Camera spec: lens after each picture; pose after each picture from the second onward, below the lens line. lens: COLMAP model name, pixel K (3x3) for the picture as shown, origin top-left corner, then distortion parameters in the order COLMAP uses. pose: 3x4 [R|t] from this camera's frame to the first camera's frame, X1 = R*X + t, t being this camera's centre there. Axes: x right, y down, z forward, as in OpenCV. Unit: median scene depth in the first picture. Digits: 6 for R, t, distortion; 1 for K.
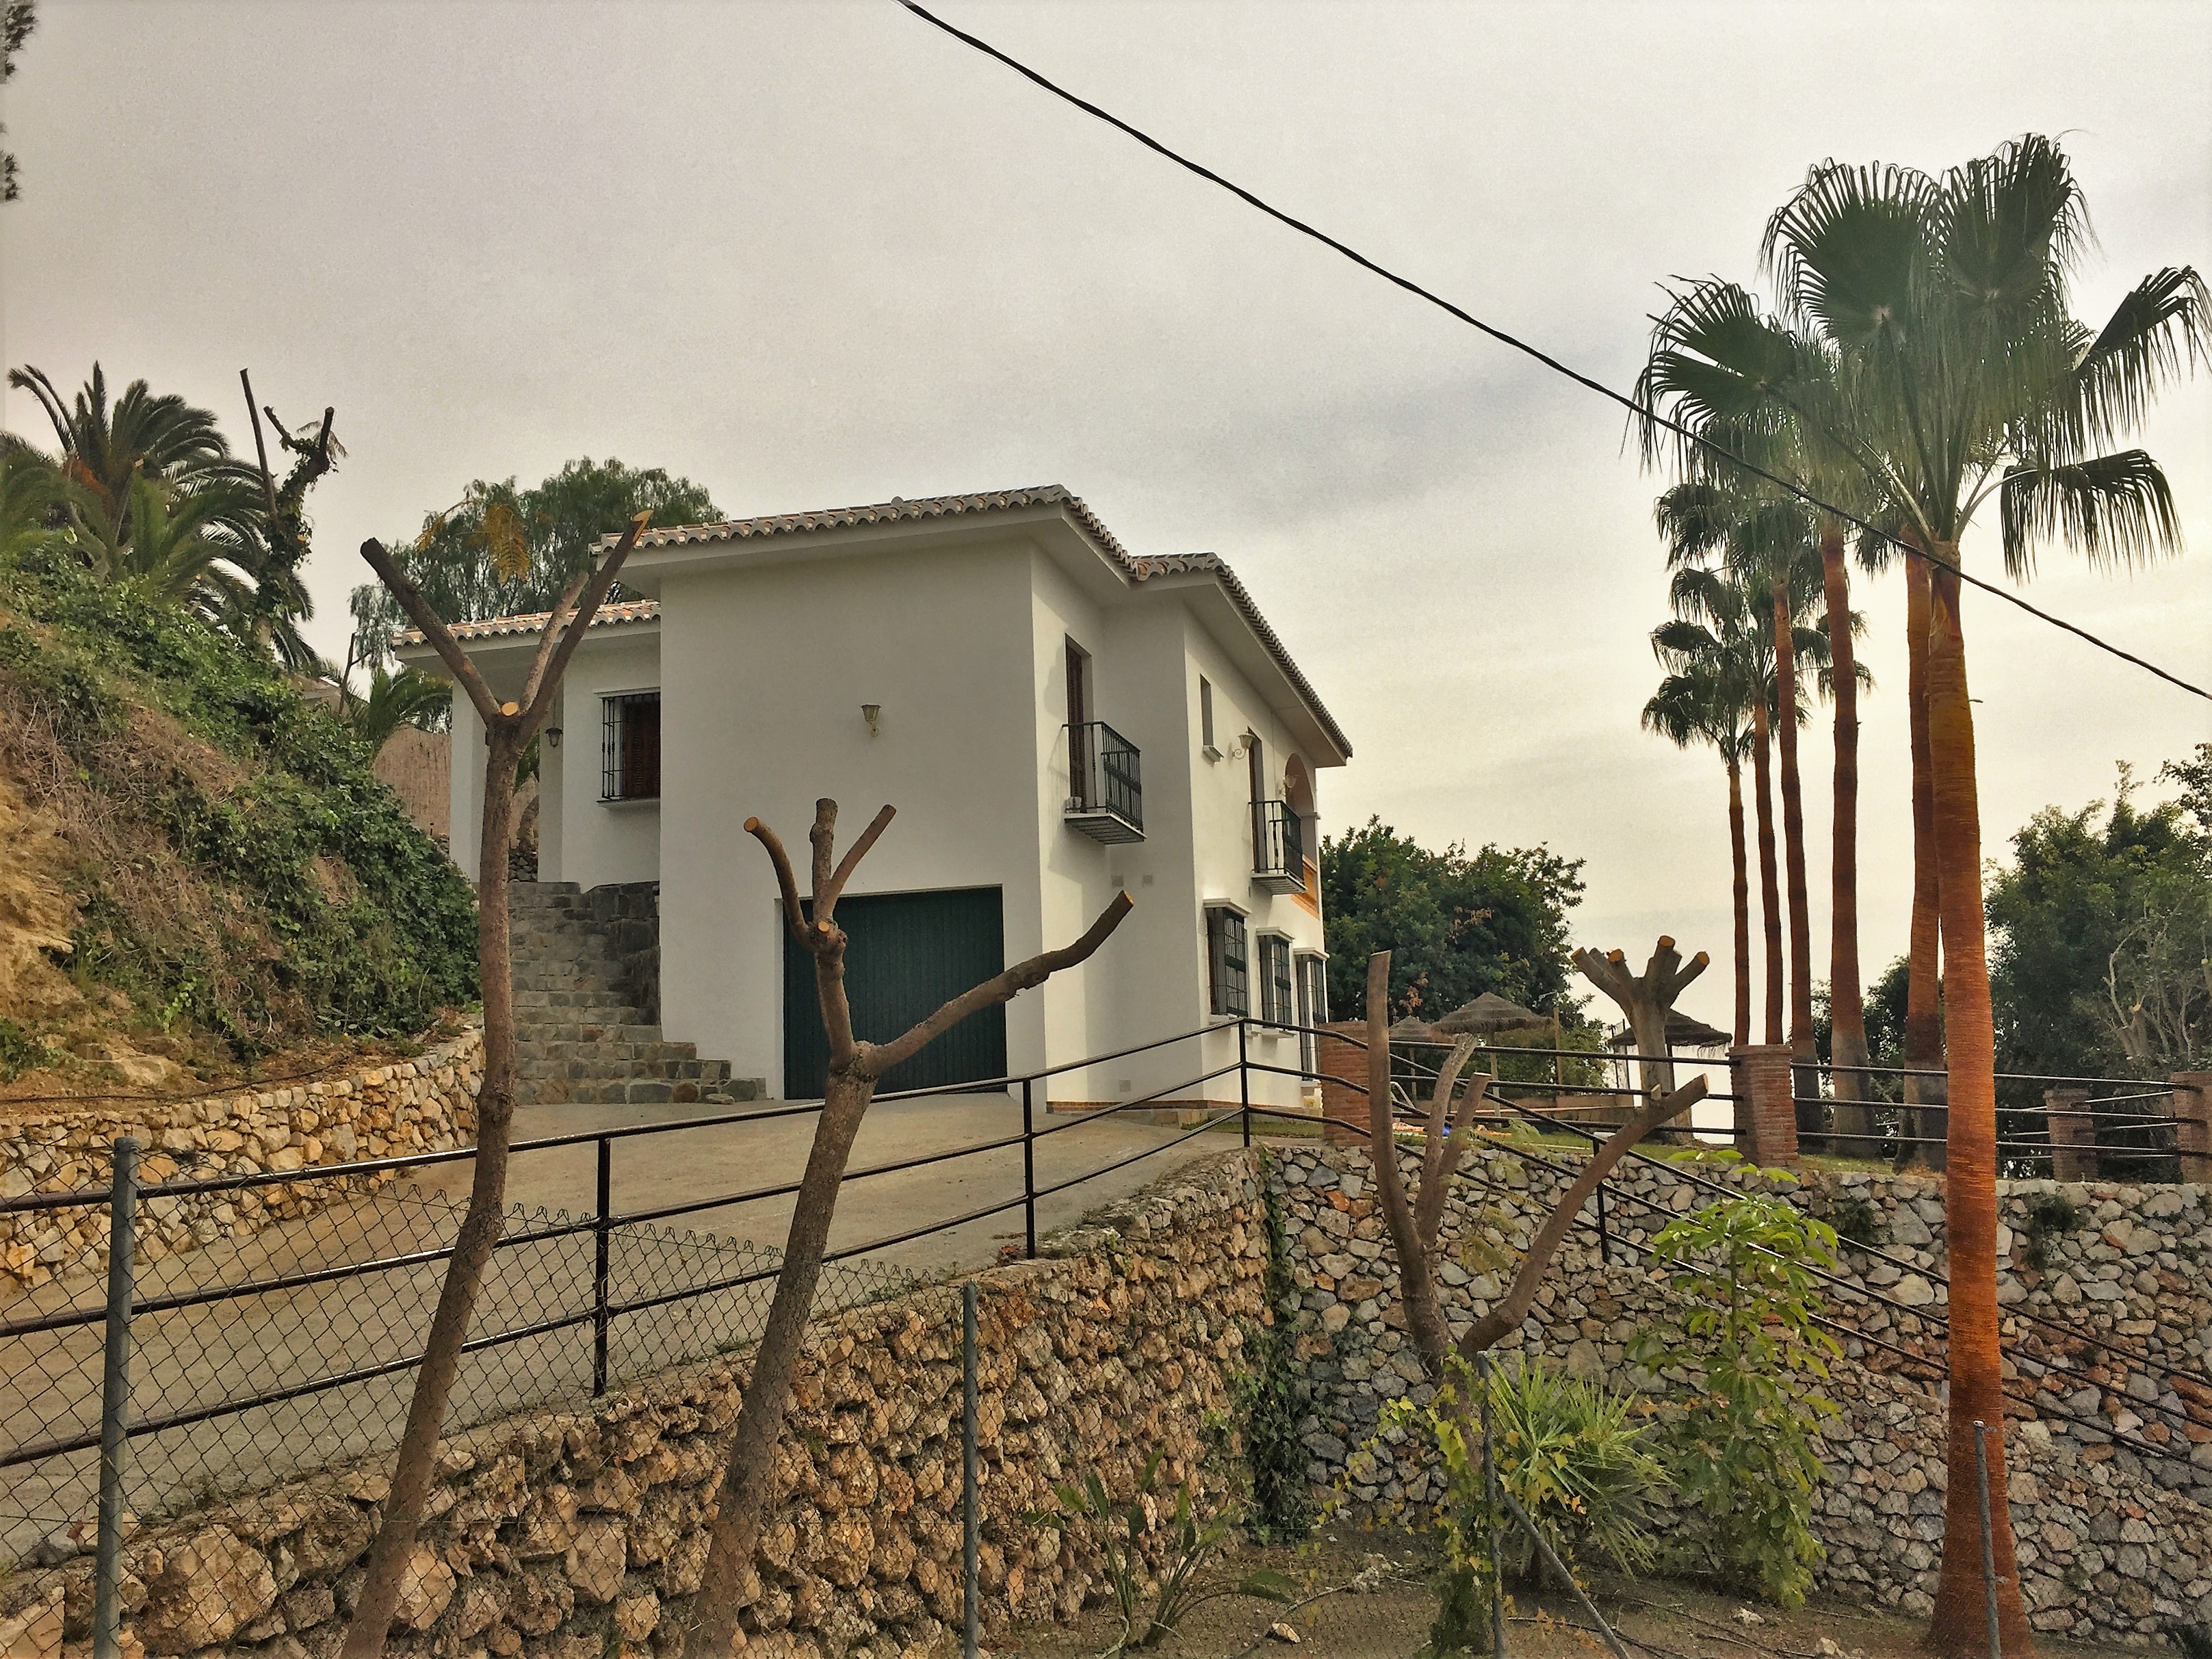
lens RADIAL K [[1876.0, 0, 1109.4], [0, 1876.0, 817.6], [0, 0, 1]] dist [0.085904, -0.123788]
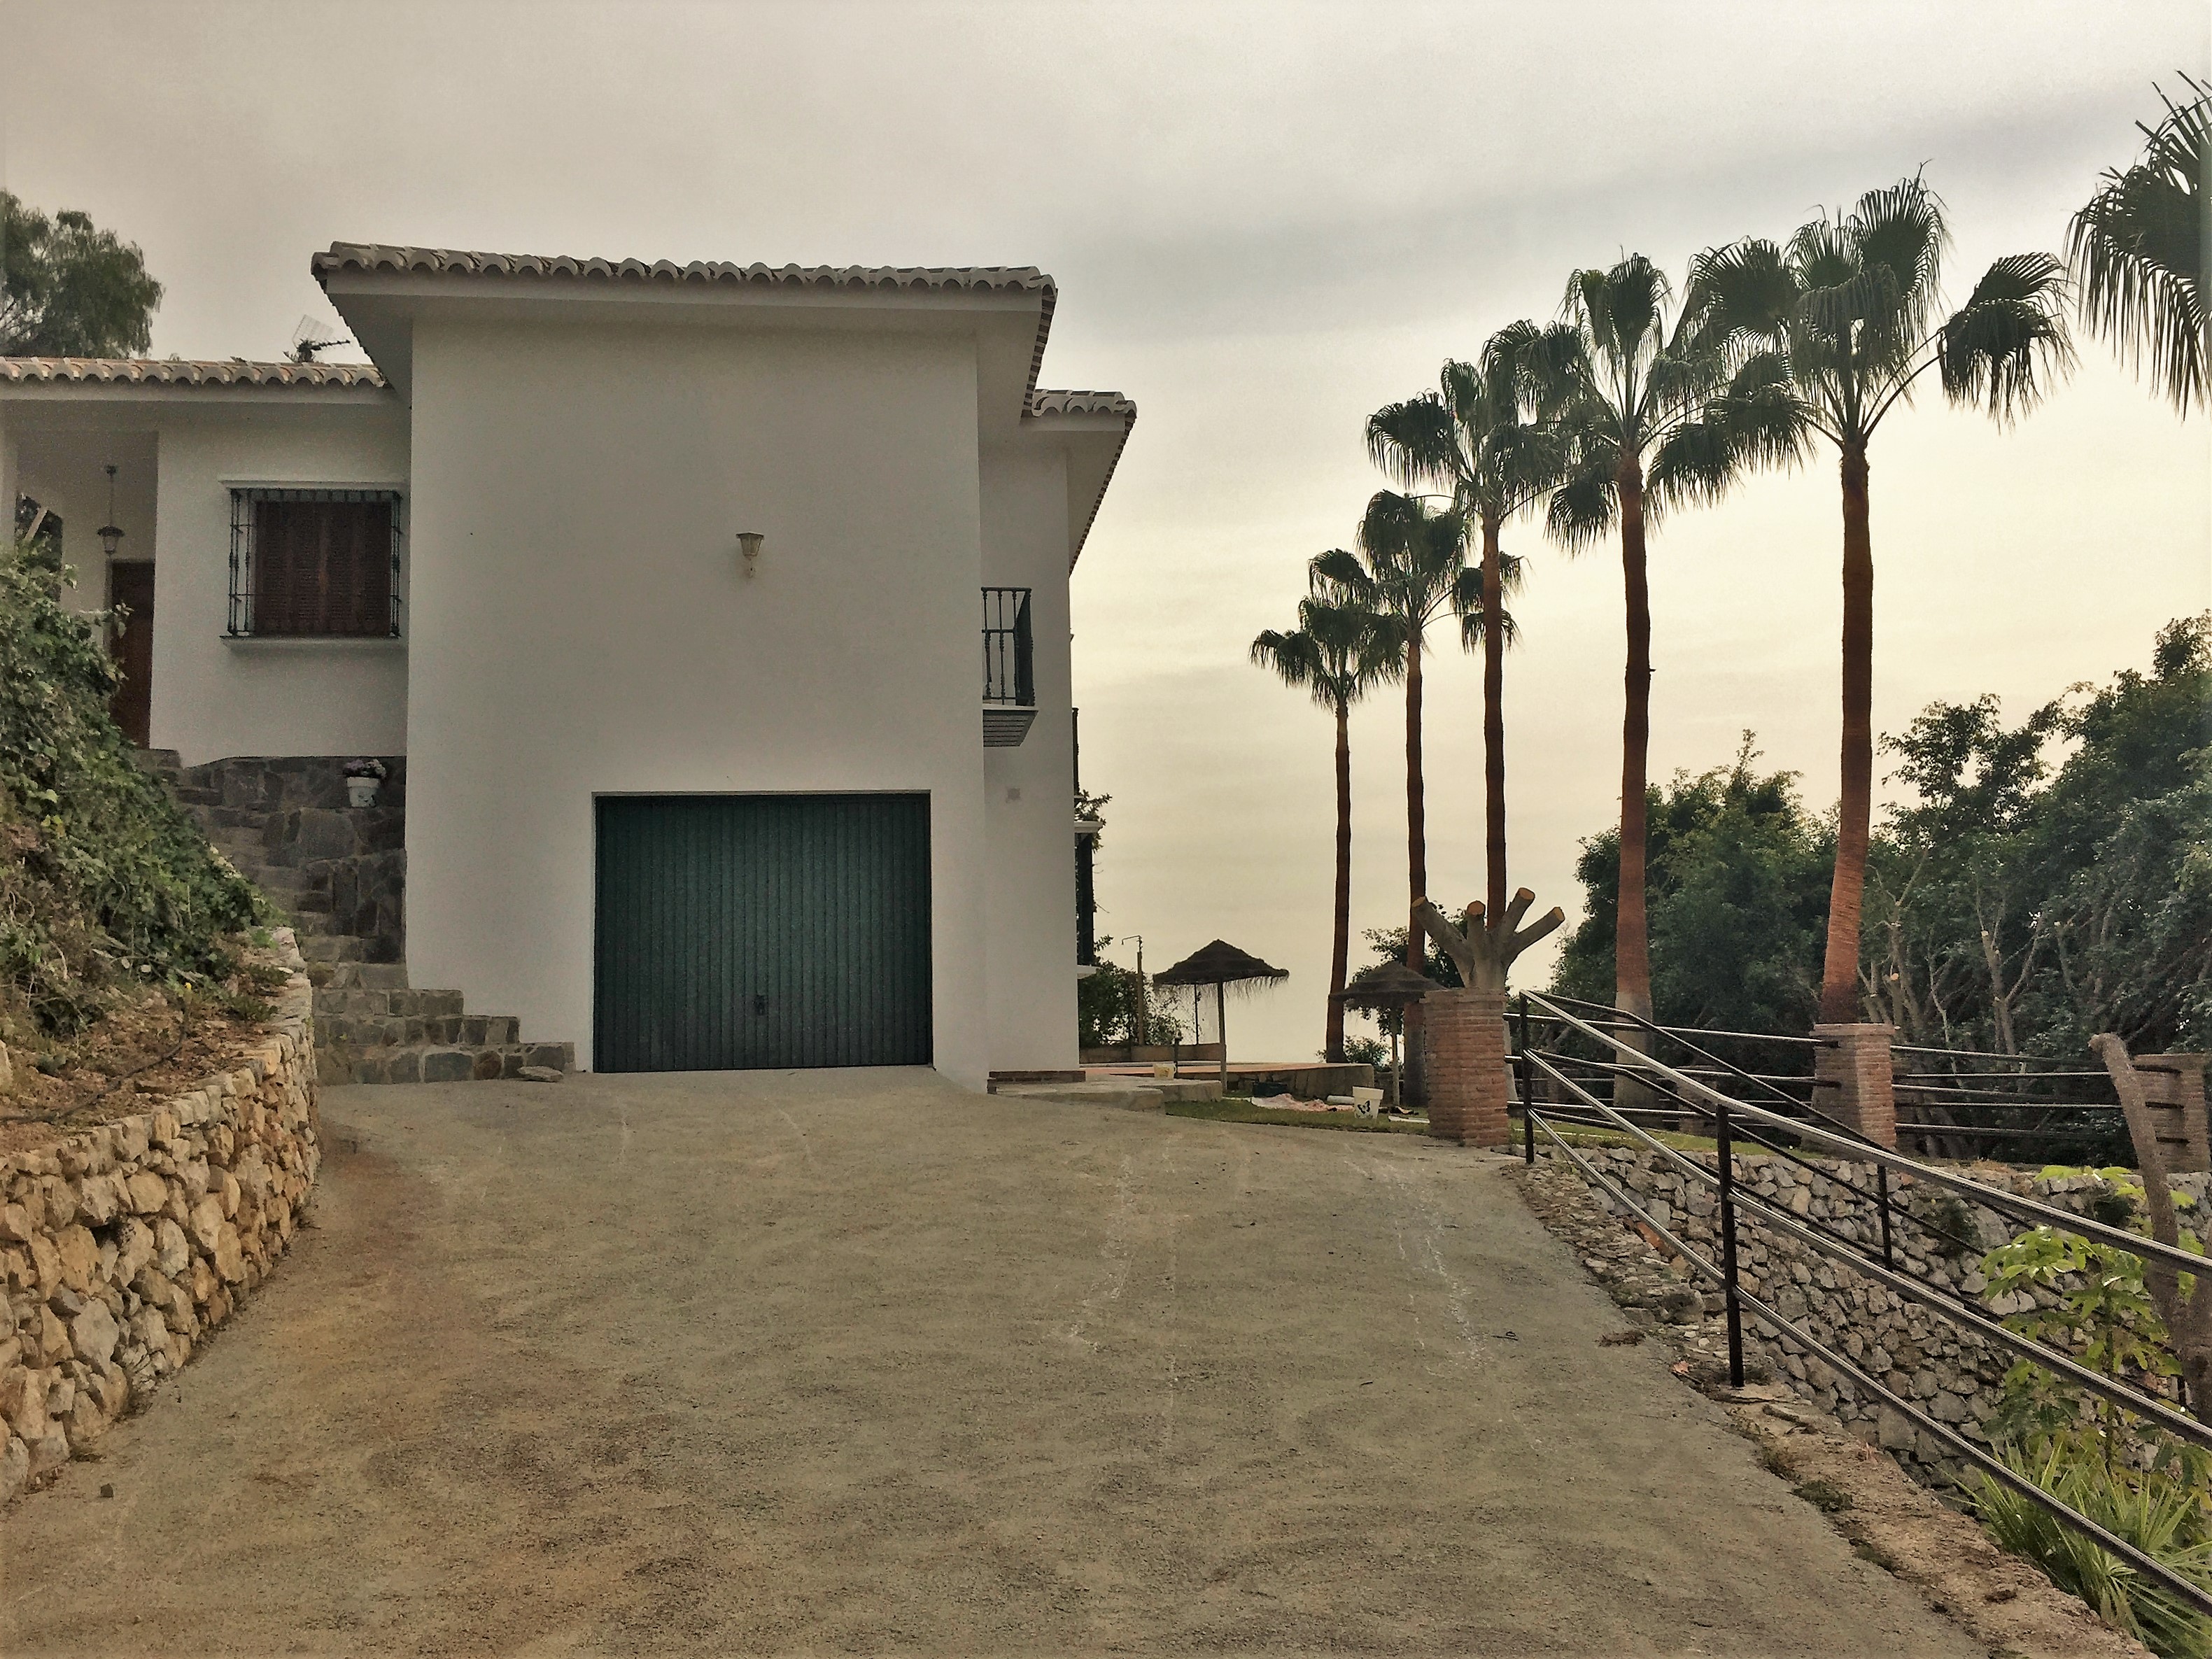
lens RADIAL K [[1905.8, 0, 1078.7], [0, 1905.8, 796.2], [0, 0, 1]] dist [0.088420, -0.131646]
pose [[0.932876, 0.055081, 0.355962, -0.267195], [-0.064926, 0.997766, 0.015760, 0.021759], [-0.354298, -0.037814, 0.934368, 0.259043]]
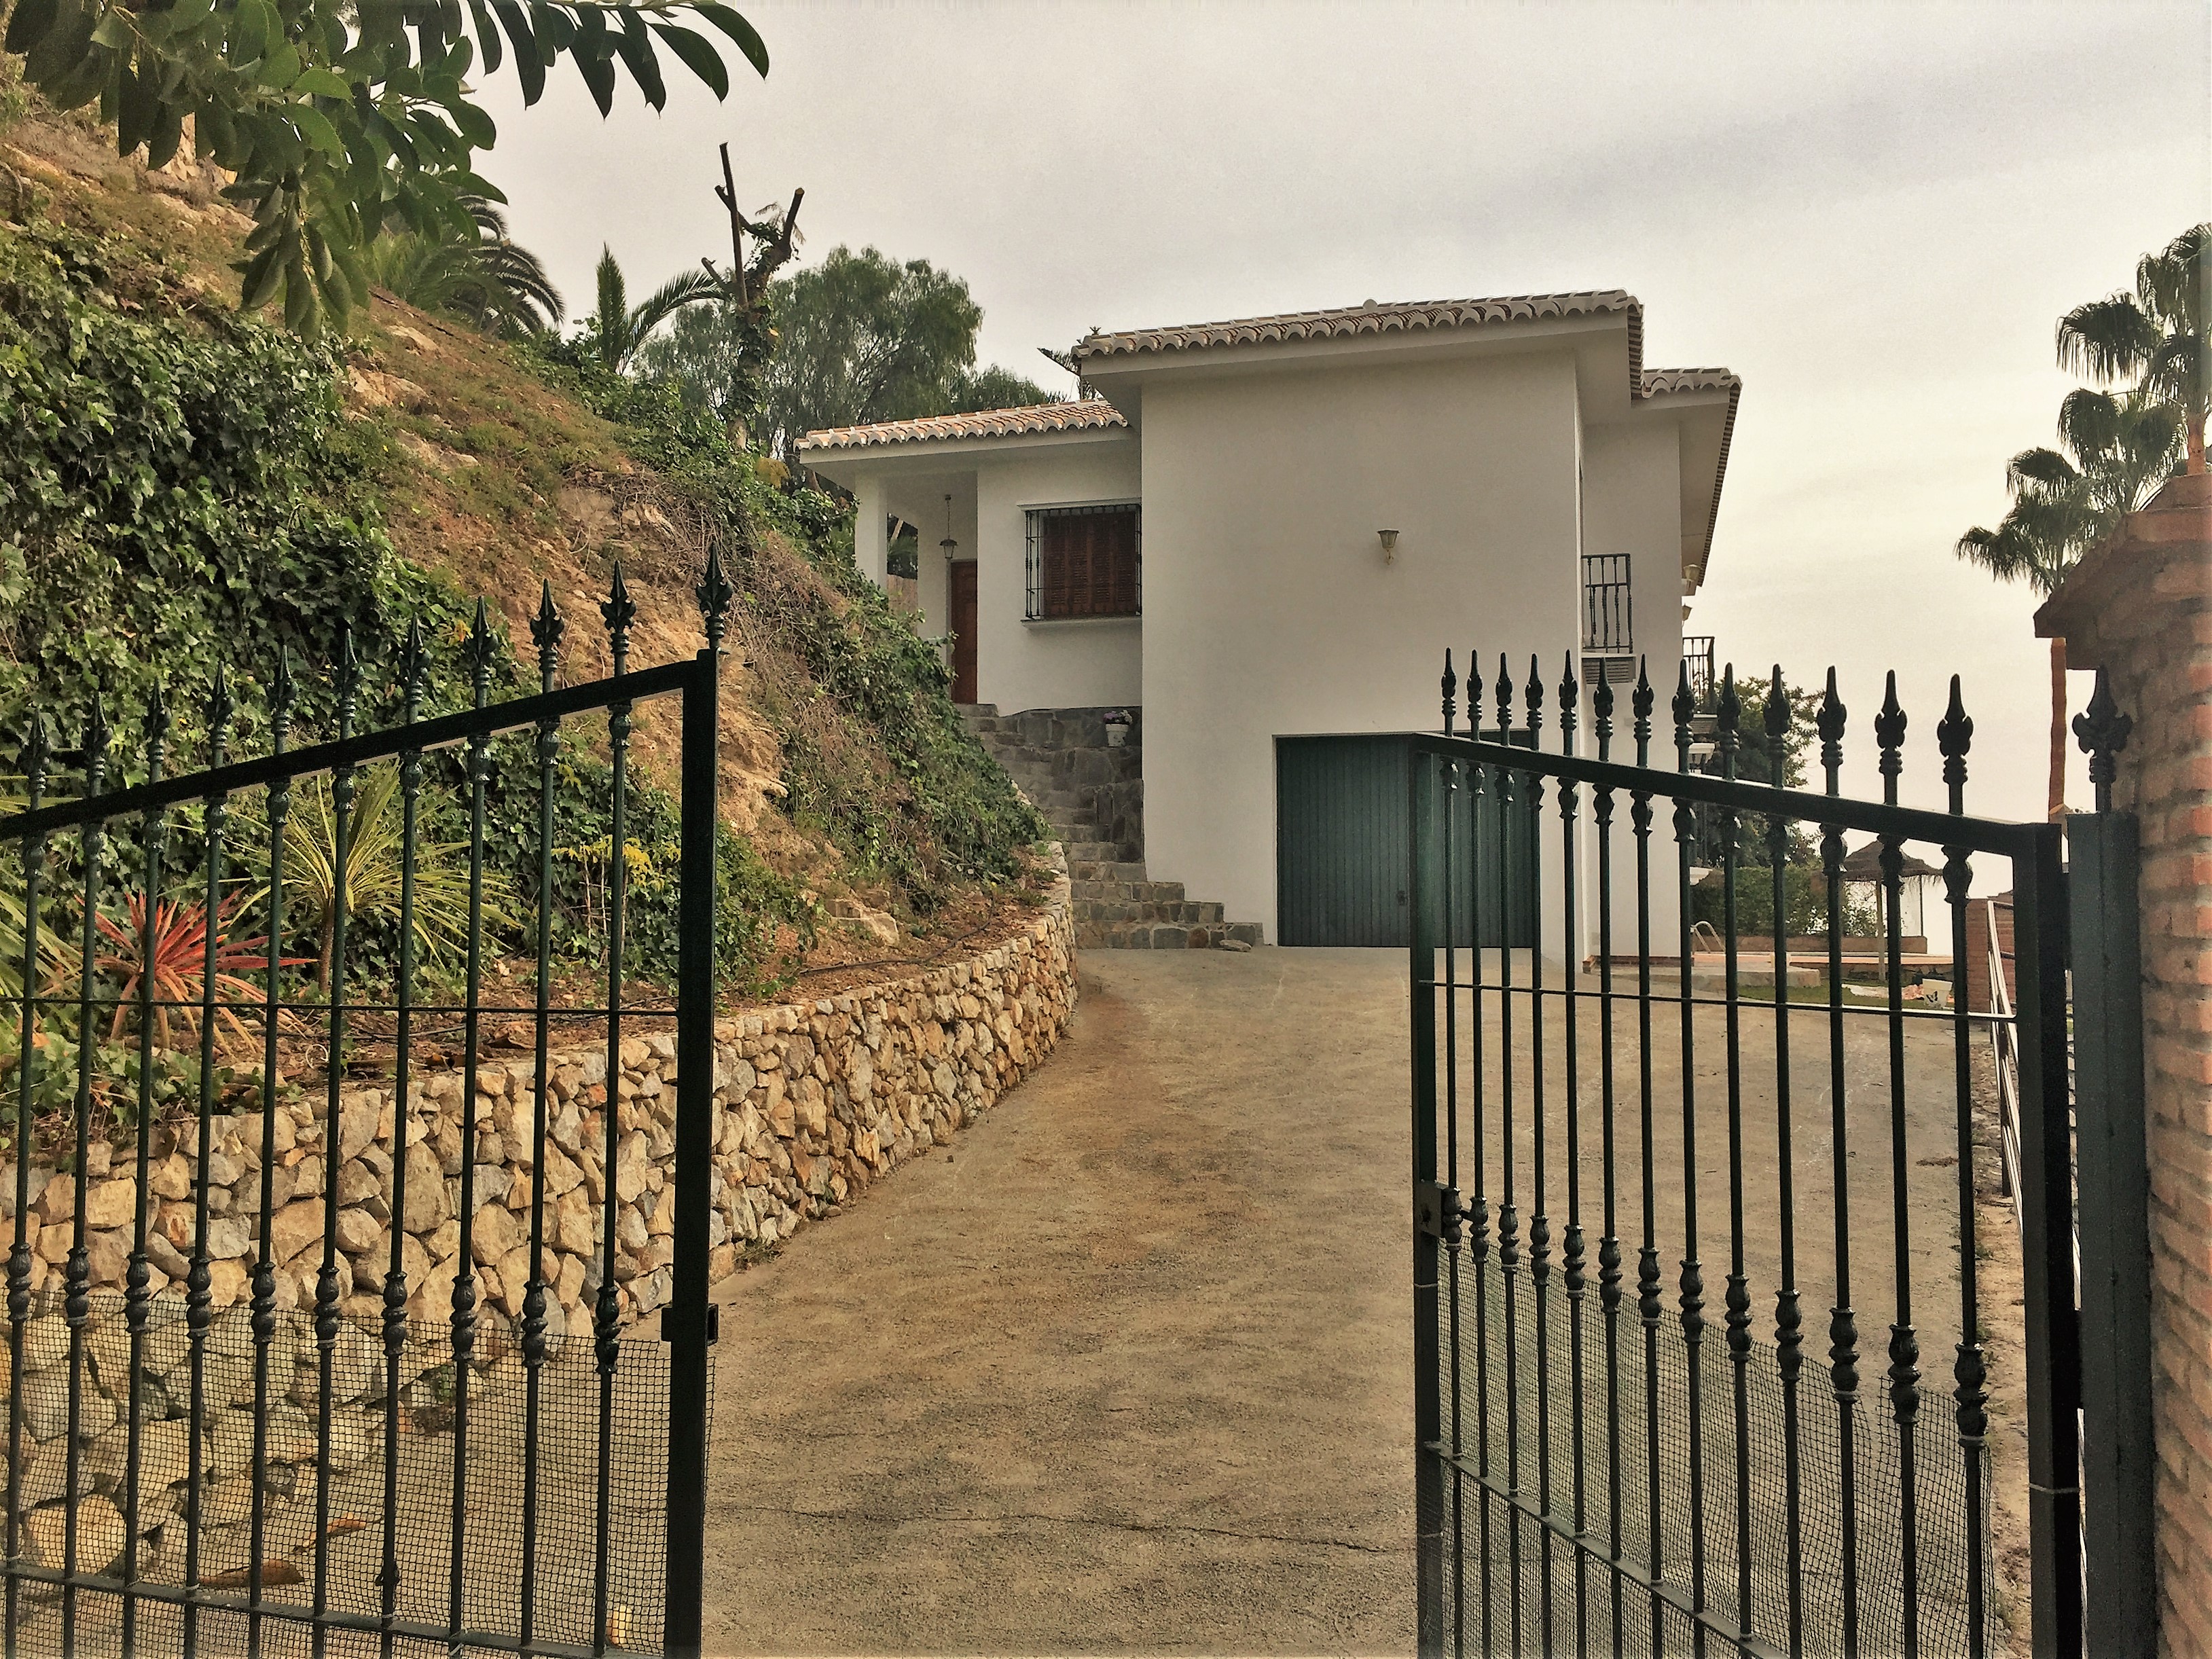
lens RADIAL K [[1847.9, 0, 1107.3], [0, 1847.9, 804.6], [0, 0, 1]] dist [0.074261, -0.126122]
pose [[0.999313, 0.030633, -0.020858, -0.242790], [-0.028409, 0.994617, 0.099652, -0.012301], [0.023798, -0.098991, 0.994804, 0.073260]]
